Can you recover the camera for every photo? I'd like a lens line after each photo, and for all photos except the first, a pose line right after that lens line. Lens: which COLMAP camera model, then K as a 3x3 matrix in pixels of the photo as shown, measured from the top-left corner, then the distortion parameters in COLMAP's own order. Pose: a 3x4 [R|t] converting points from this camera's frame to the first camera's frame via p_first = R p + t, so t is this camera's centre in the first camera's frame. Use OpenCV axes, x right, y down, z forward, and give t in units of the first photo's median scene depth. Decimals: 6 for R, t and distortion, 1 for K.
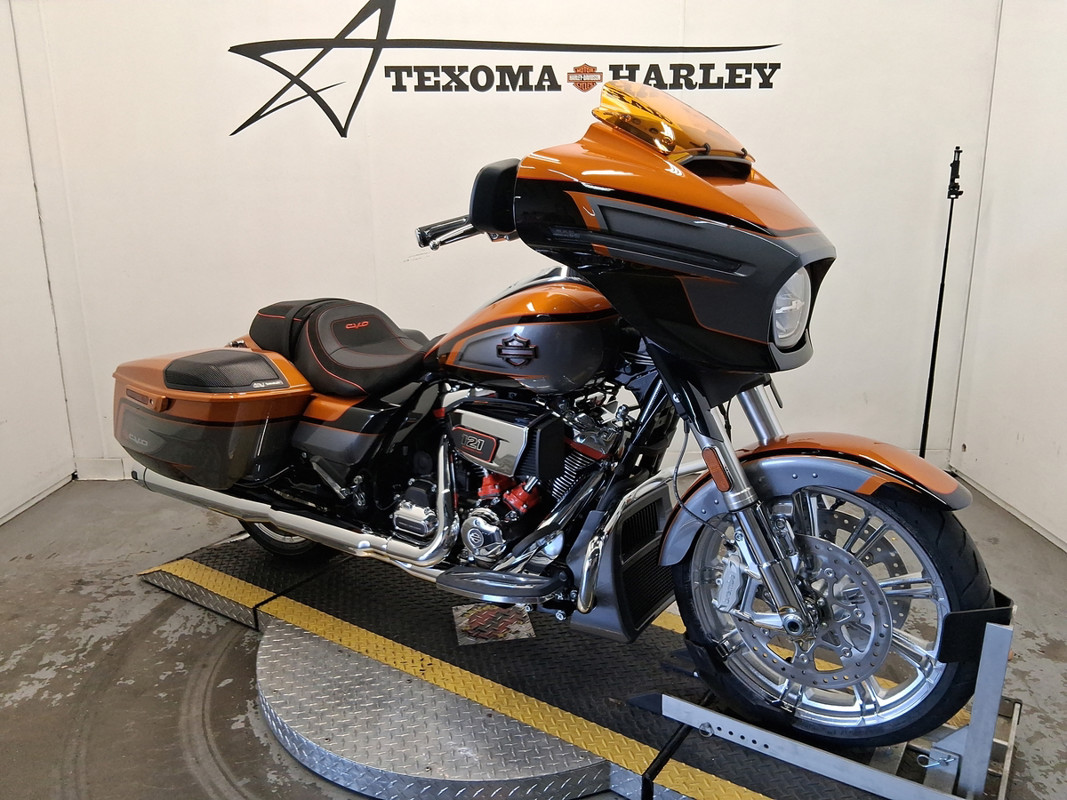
lens RADIAL K [[799.3, 0, 538.3], [0, 799.3, 403.0], [0, 0, 1]] dist [0.041437, -0.108646]
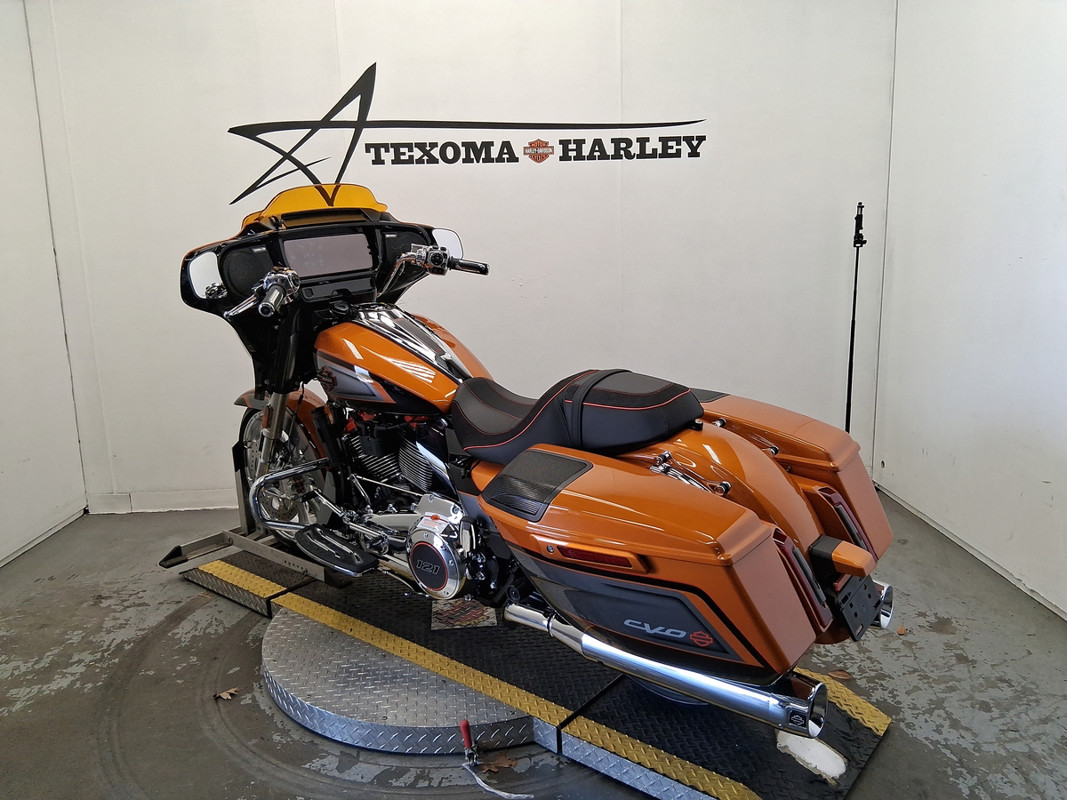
lens RADIAL K [[799.3, 0, 538.7], [0, 799.3, 398.9], [0, 0, 1]] dist [0.041437, -0.108646]
pose [[0.999534, -0.022546, 0.020600, 0.026334], [0.023801, 0.997738, -0.062860, 0.025690], [-0.019136, 0.063321, 0.997810, -0.134941]]
